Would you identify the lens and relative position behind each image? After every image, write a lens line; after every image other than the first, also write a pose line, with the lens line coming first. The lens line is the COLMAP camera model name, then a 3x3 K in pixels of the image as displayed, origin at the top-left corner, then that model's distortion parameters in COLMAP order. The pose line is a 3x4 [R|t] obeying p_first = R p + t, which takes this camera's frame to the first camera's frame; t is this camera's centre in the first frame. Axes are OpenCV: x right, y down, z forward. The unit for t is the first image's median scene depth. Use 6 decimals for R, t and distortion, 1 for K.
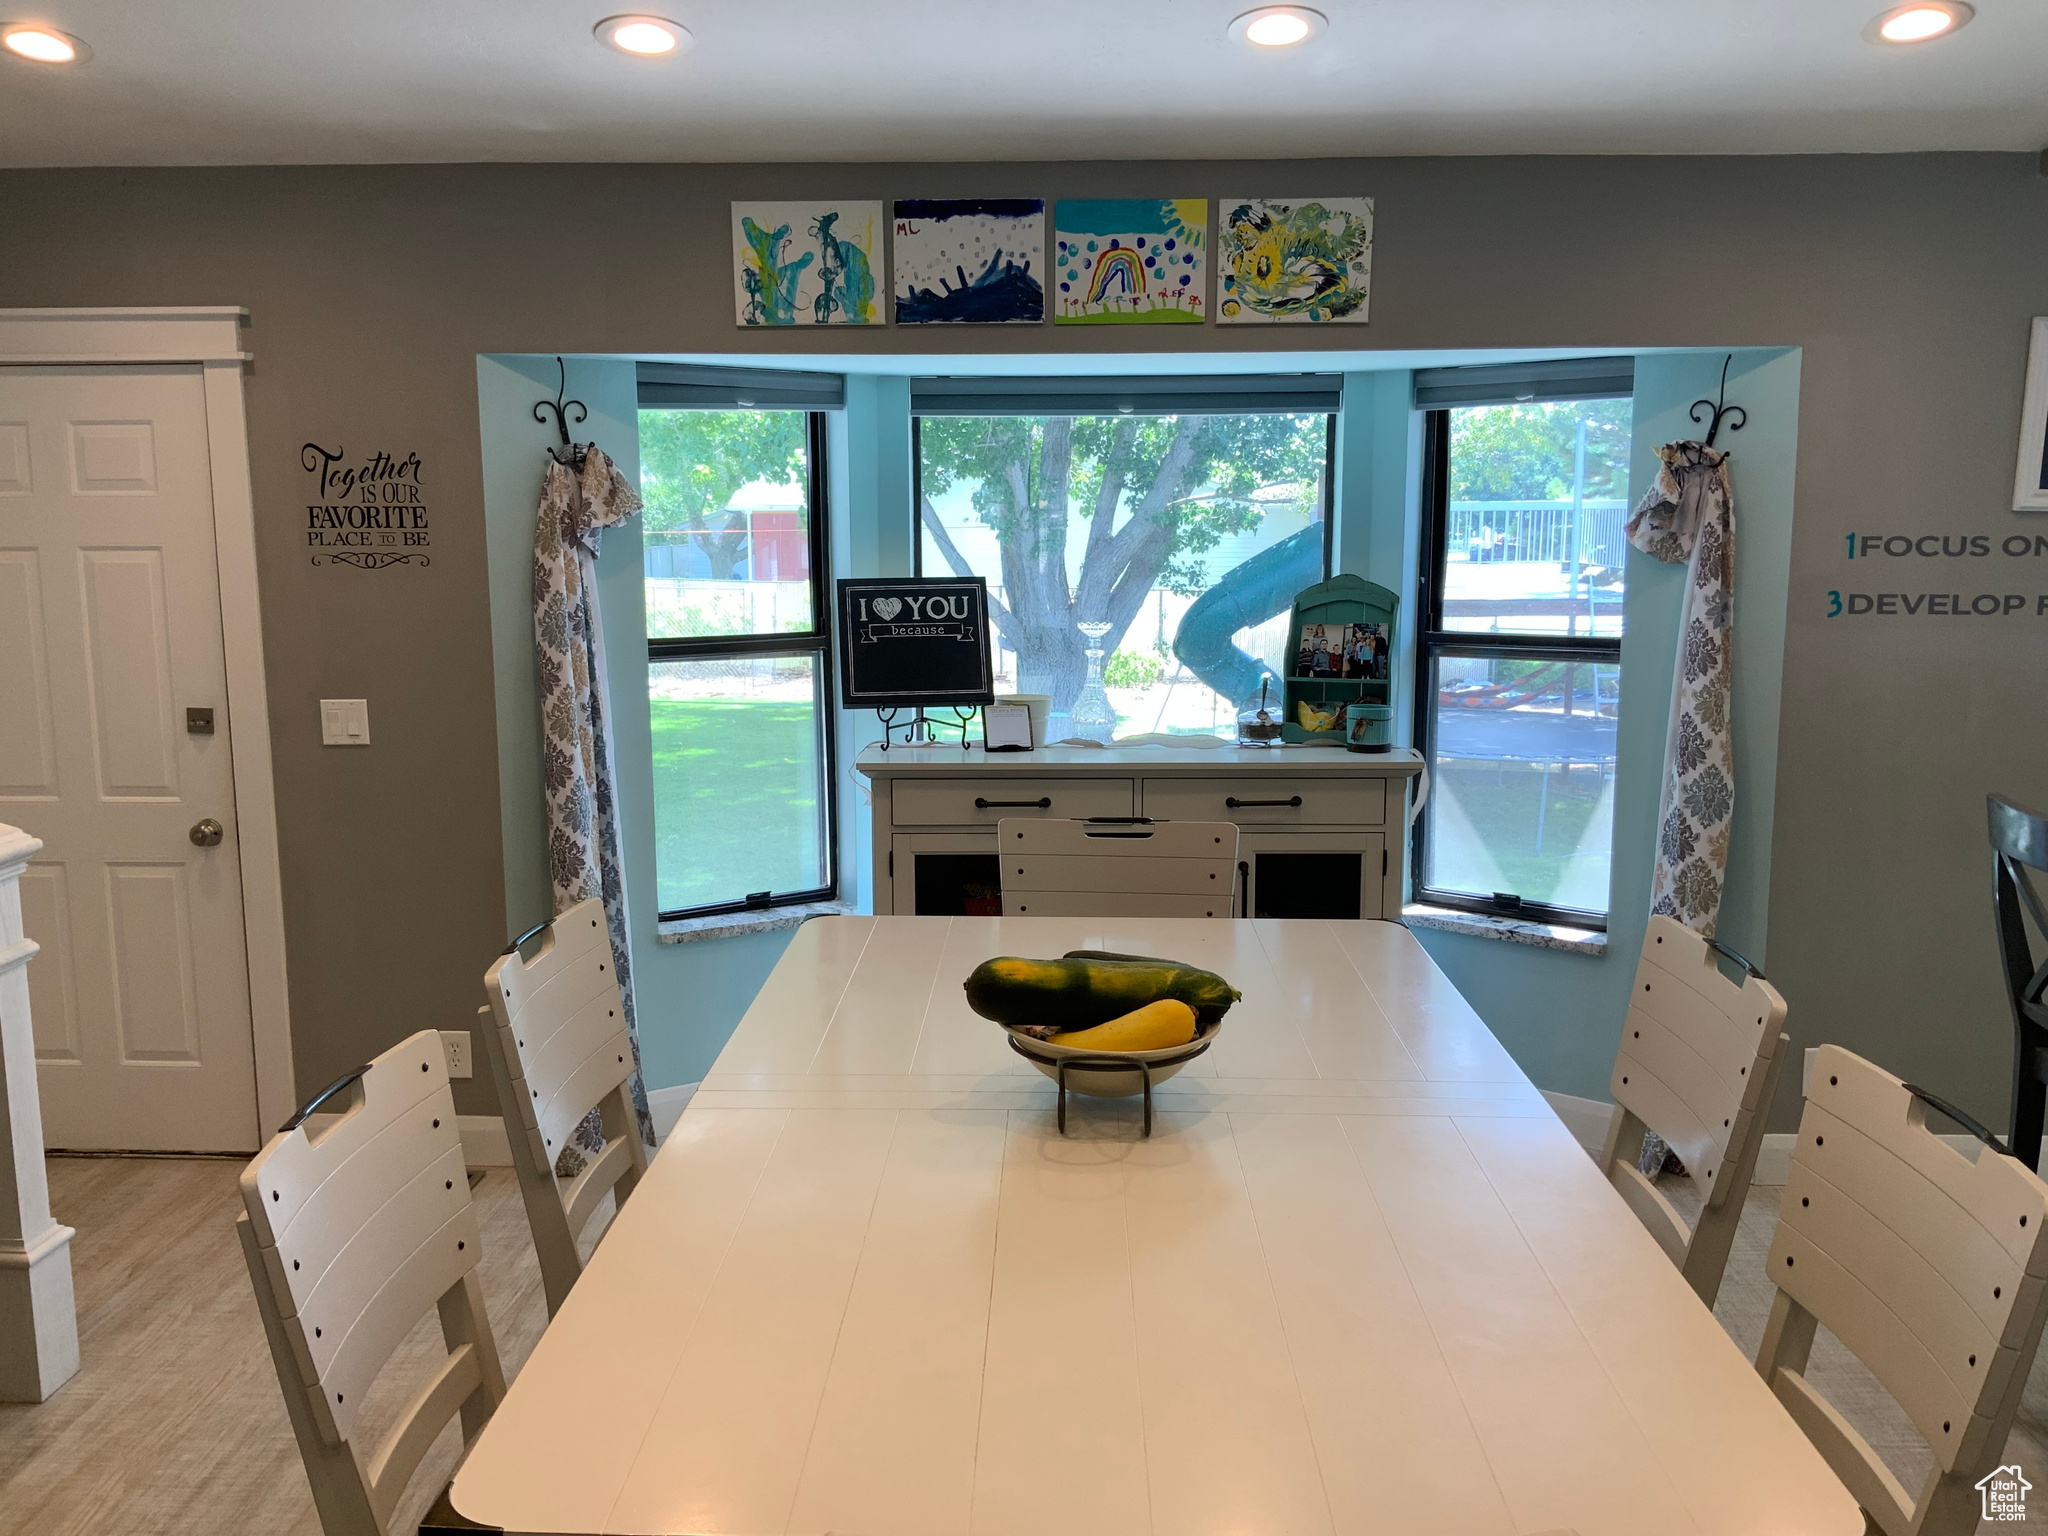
lens RADIAL K [[1715.3, 0, 1017.8], [0, 1715.3, 764.4], [0, 0, 1]] dist [0.096322, -0.181353]
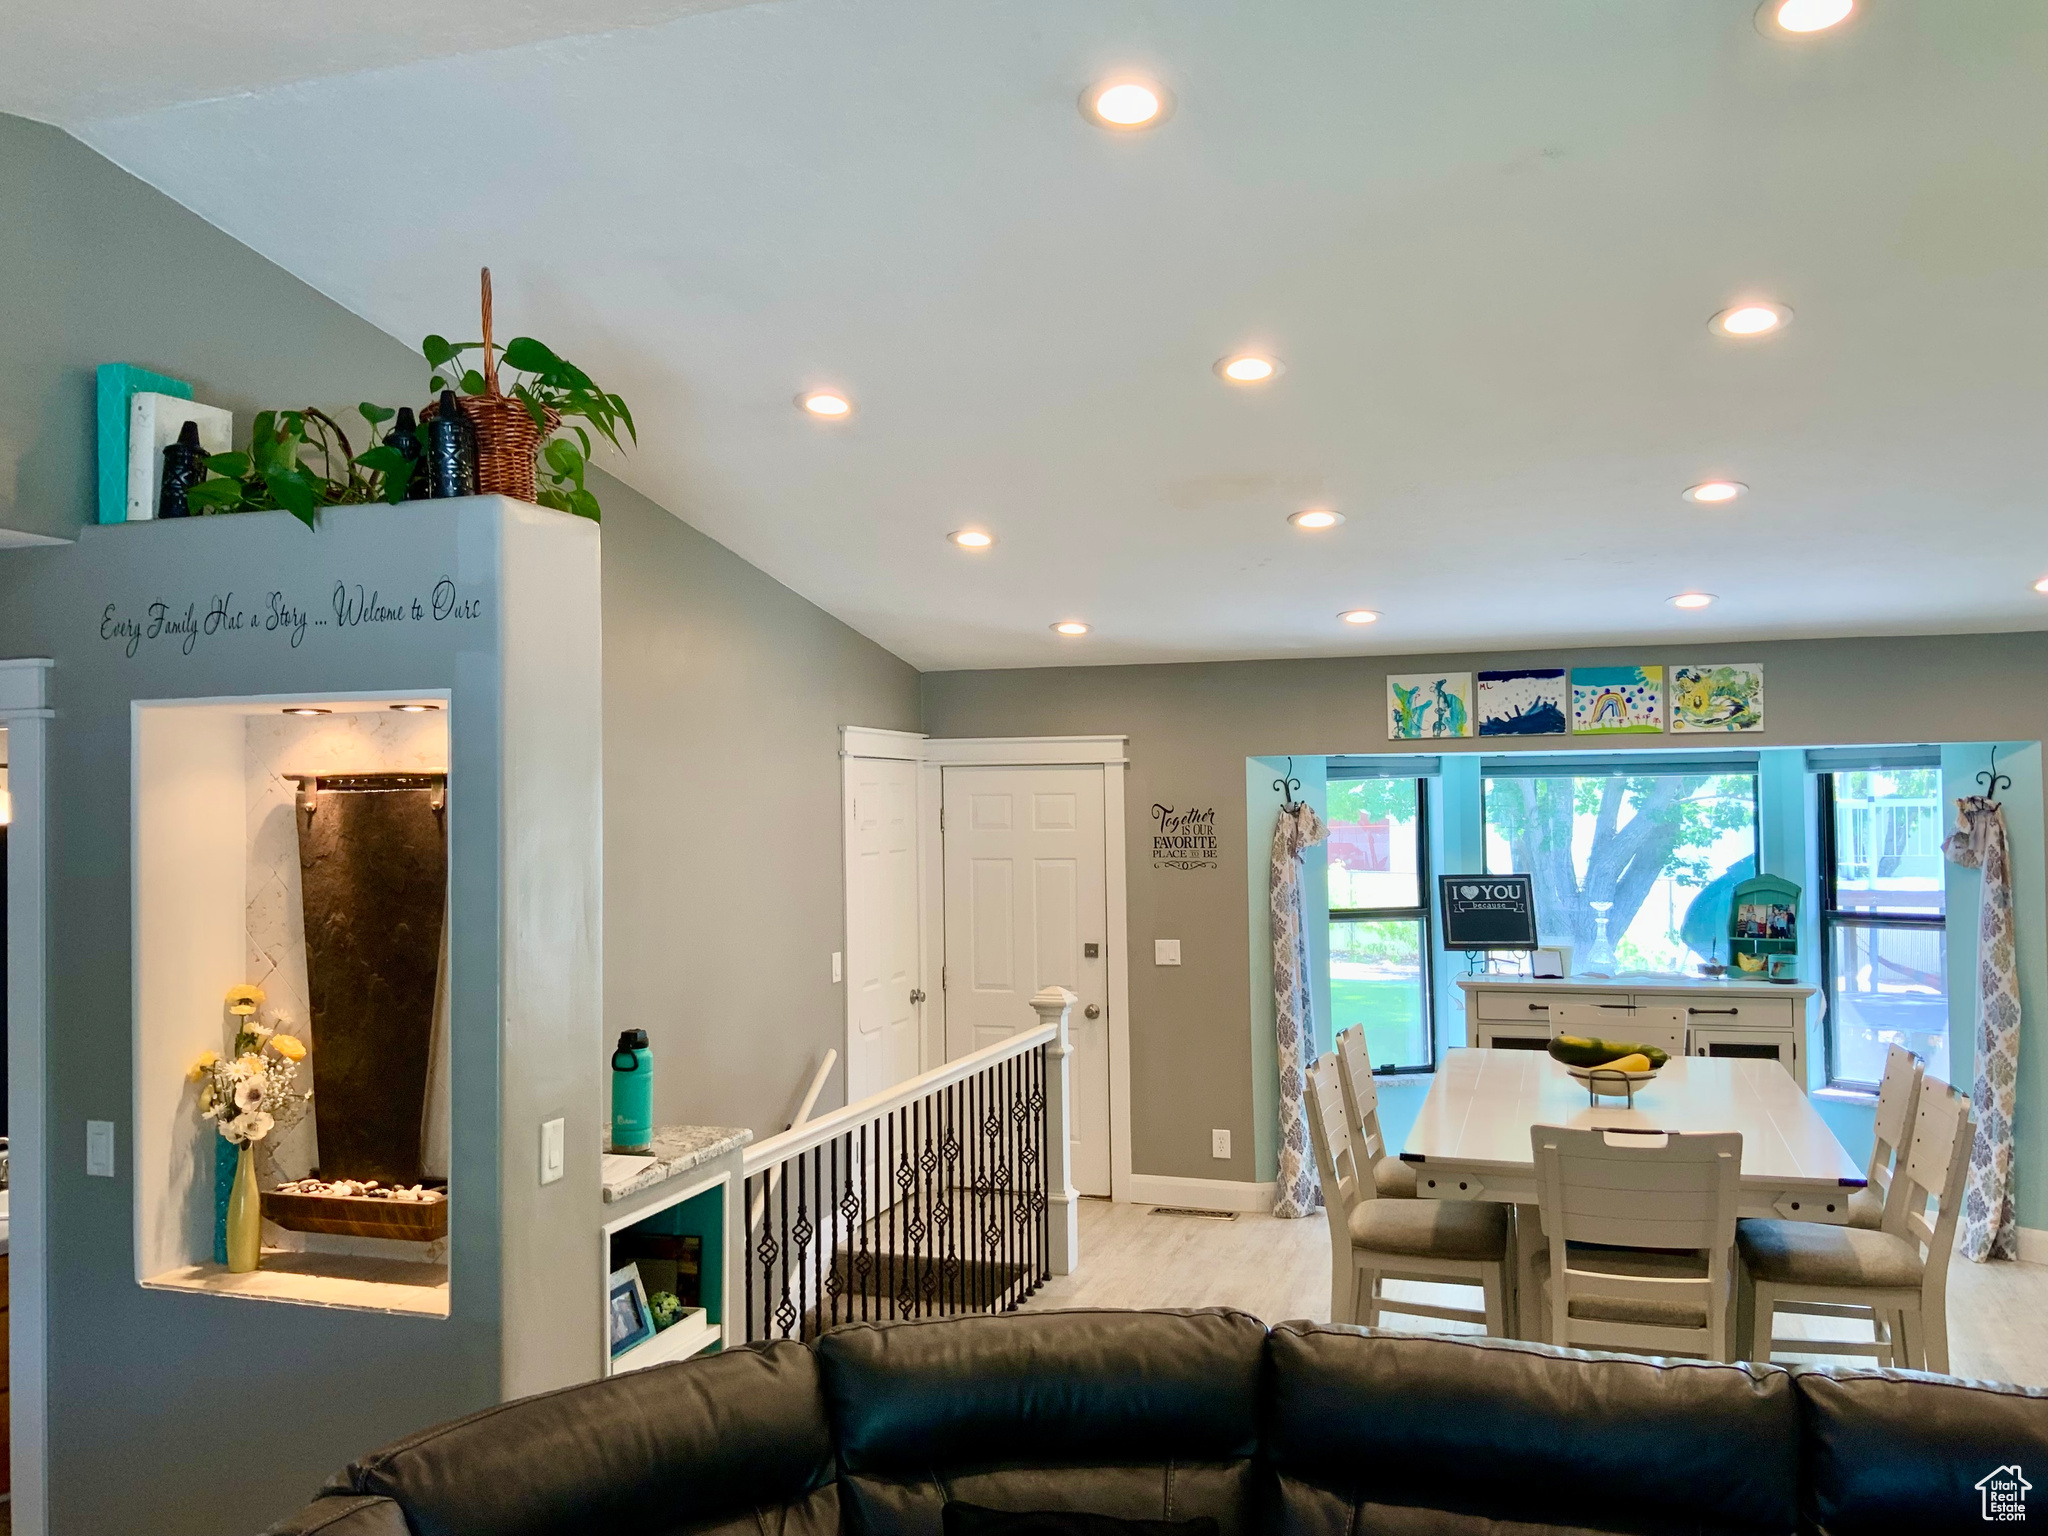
lens RADIAL K [[1715.3, 0, 995.0], [0, 1715.3, 764.4], [0, 0, 1]] dist [0.096322, -0.181353]
pose [[0.957755, -0.015591, -0.287162, -0.035861], [-0.032282, 0.986390, -0.161223, 0.080214], [0.285768, 0.163682, 0.944217, -0.823851]]
